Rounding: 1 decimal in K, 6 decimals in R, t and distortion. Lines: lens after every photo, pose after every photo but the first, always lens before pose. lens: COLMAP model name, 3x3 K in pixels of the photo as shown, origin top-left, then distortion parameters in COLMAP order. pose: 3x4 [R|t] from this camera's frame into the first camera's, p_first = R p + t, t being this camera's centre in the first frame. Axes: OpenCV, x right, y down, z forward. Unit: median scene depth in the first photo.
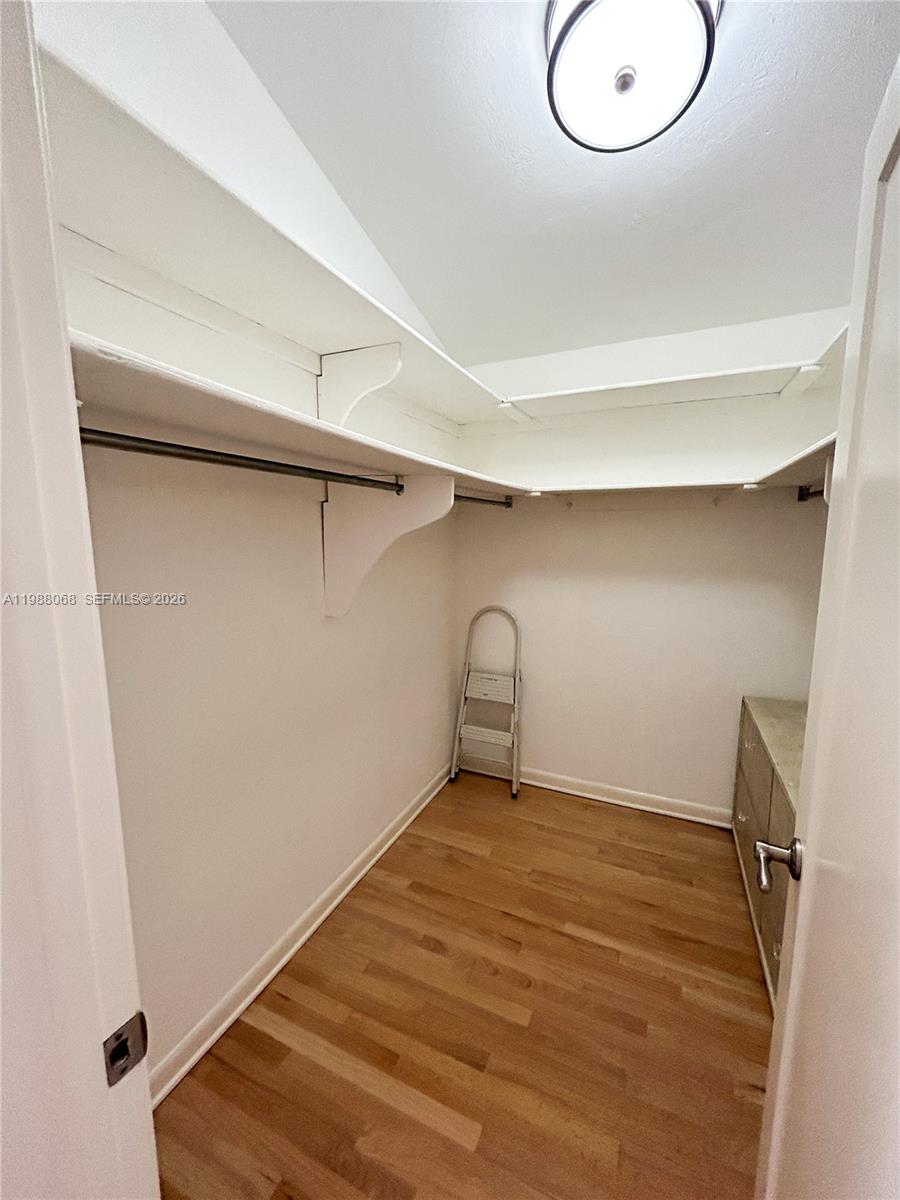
lens RADIAL K [[493.0, 0, 447.6], [0, 493.0, 600.5], [0, 0, 1]] dist [0.000427, -0.000029]
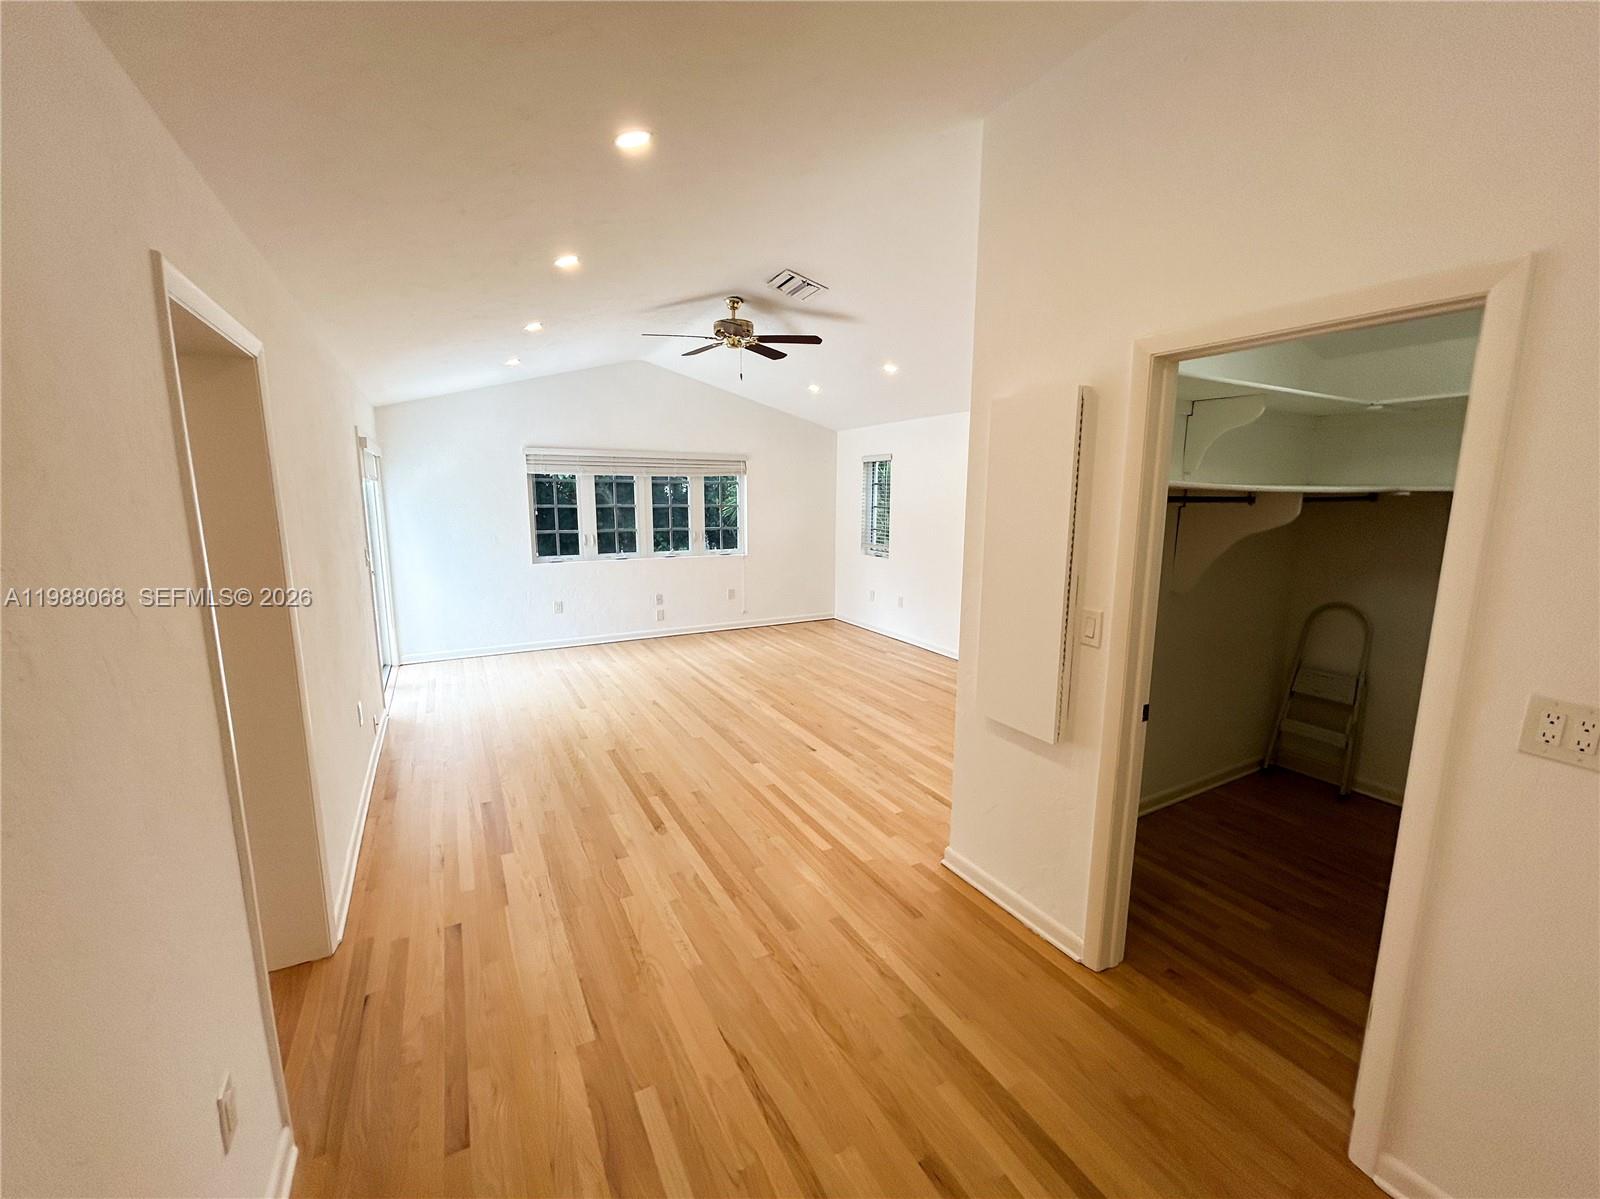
lens RADIAL K [[657.3, 0, 798.8], [0, 657.3, 598.9], [0, 0, 1]] dist [0.000427, -0.000029]
pose [[0.808122, 0.100512, -0.580375, -0.018834], [-0.085444, 0.994915, 0.053331, 0.031201], [0.582784, 0.006491, 0.812601, -0.784128]]
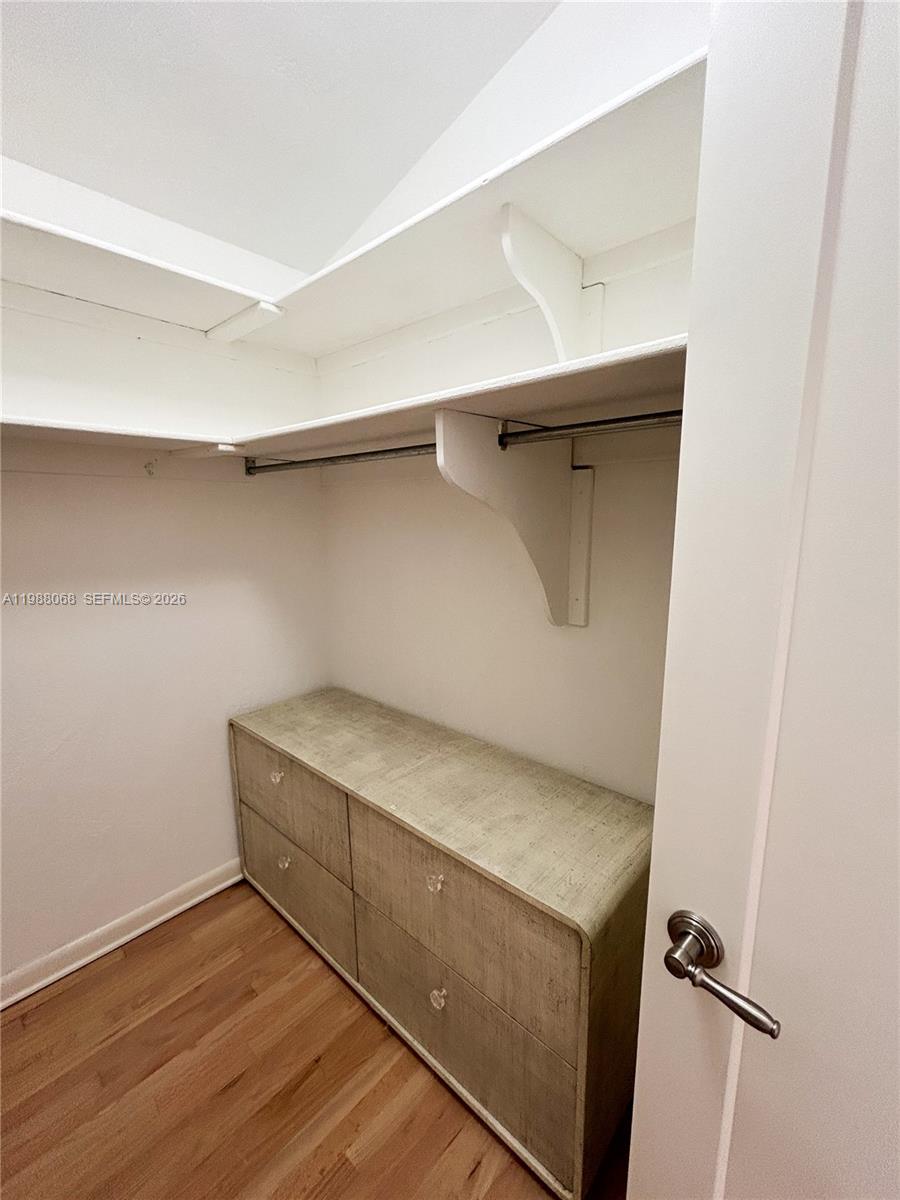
lens RADIAL K [[493.0, 0, 453.6], [0, 493.0, 599.0], [0, 0, 1]] dist [0.000427, -0.000029]
pose [[0.303269, -0.163062, 0.938850, -0.009006], [0.139854, 0.982198, 0.125415, -0.045947], [-0.942586, 0.093267, 0.320675, 0.387945]]
